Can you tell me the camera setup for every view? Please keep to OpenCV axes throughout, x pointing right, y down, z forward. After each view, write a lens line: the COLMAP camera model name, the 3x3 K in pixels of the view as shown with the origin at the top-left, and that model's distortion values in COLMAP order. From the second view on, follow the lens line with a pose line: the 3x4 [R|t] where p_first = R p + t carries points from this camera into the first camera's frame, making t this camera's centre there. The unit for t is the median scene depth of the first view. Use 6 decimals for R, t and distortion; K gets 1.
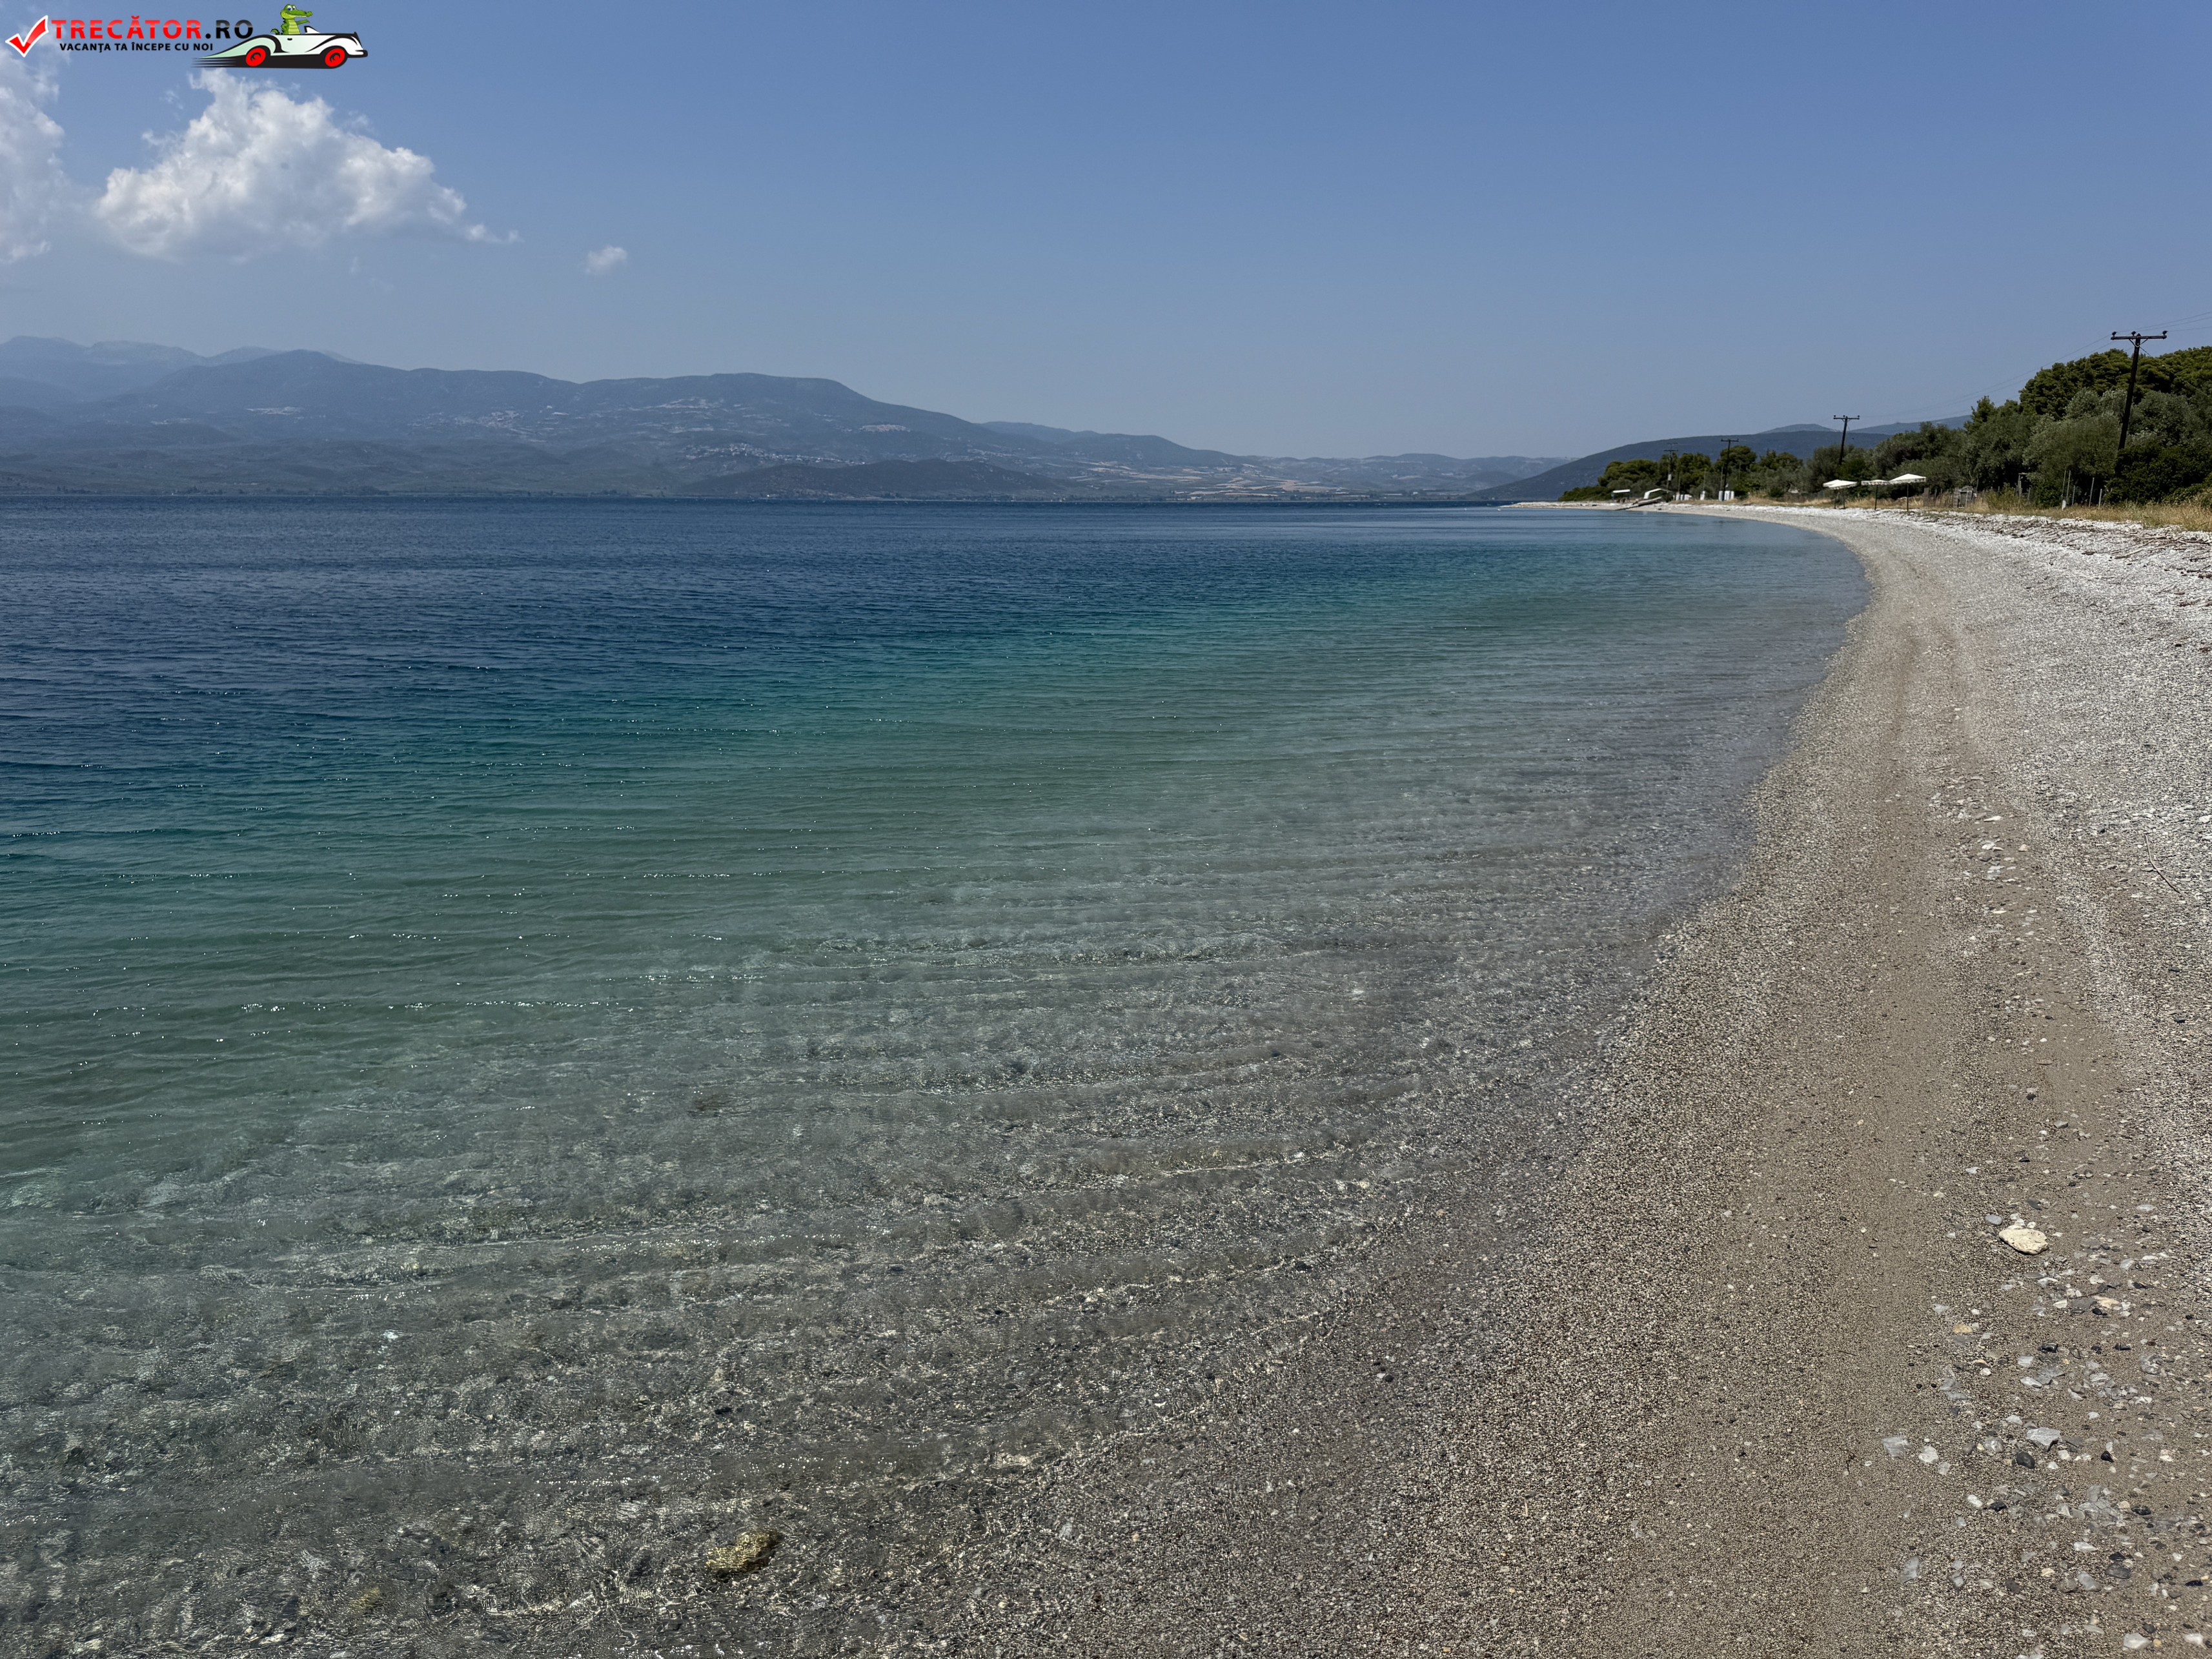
lens RADIAL K [[1555.2, 0, 1119.4], [0, 1555.2, 829.6], [0, 0, 1]] dist [0.078265, -0.094965]
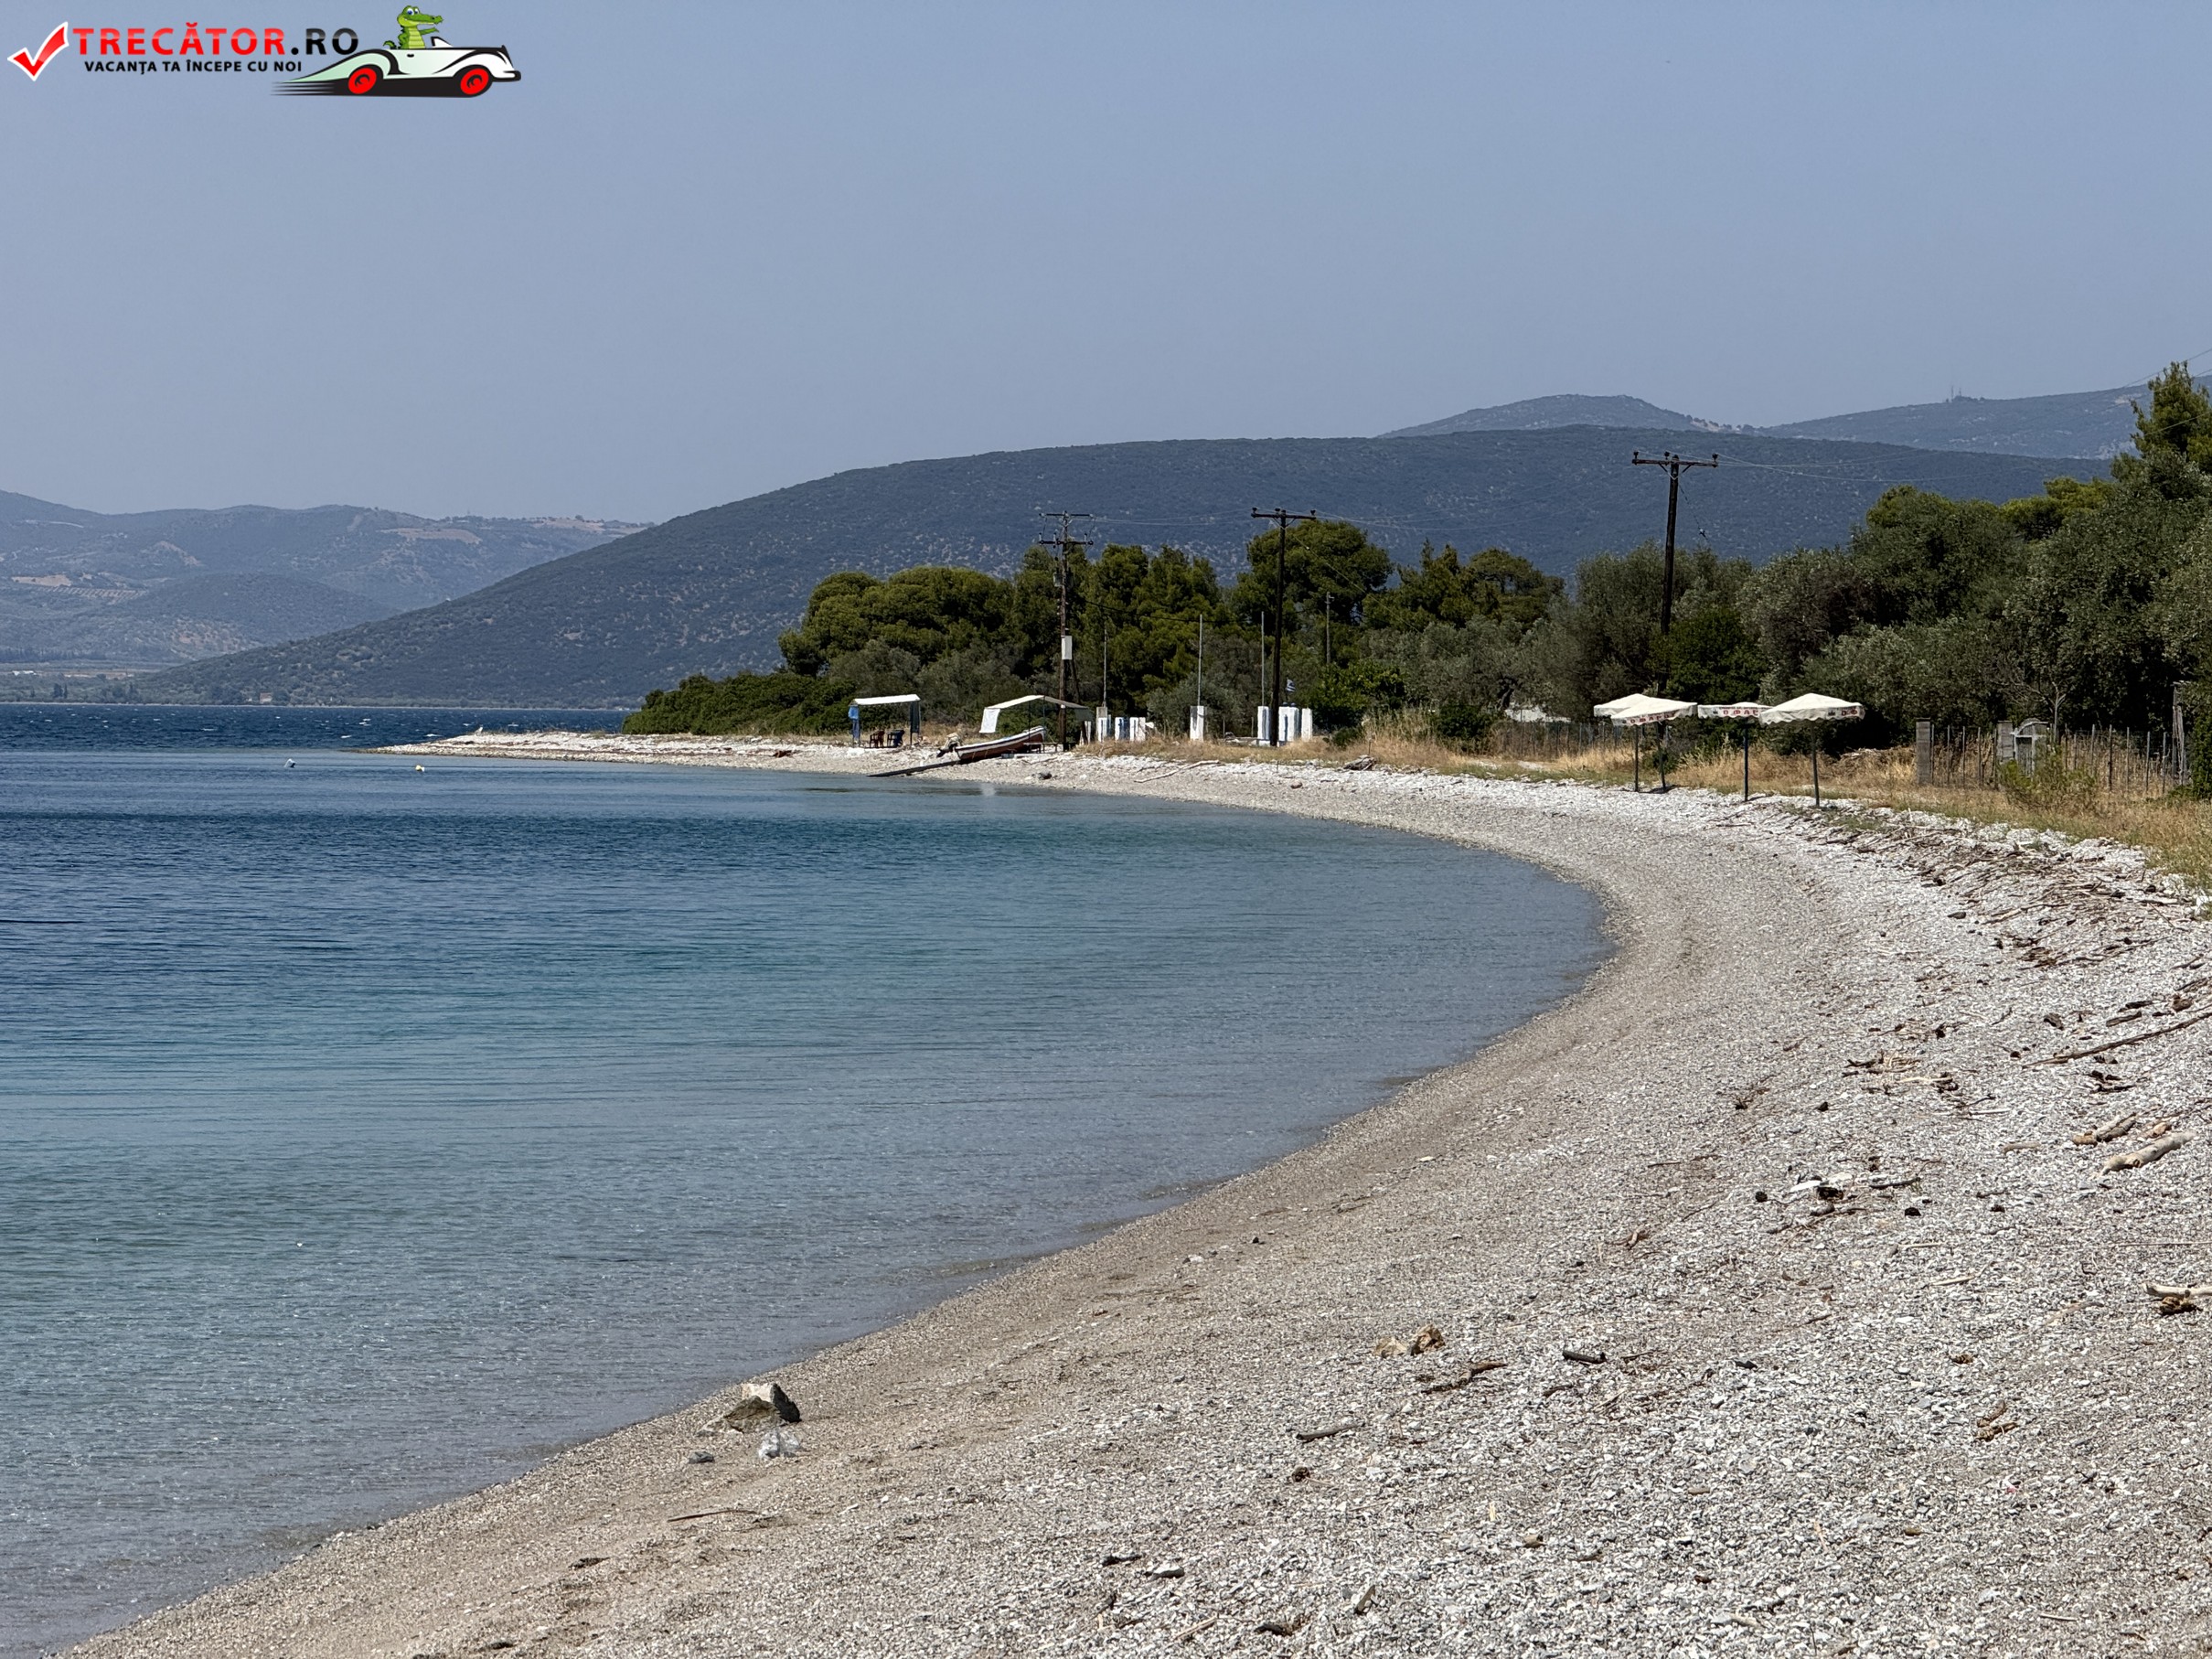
lens RADIAL K [[7802.7, 0, 1121.8], [0, 7802.7, 833.0], [0, 0, 1]] dist [0.136792, 0.000000]
pose [[0.942773, 0.002376, 0.333428, -0.053001], [0.060885, 0.981936, -0.179150, 0.025838], [-0.327831, 0.189198, 0.925598, -0.138174]]
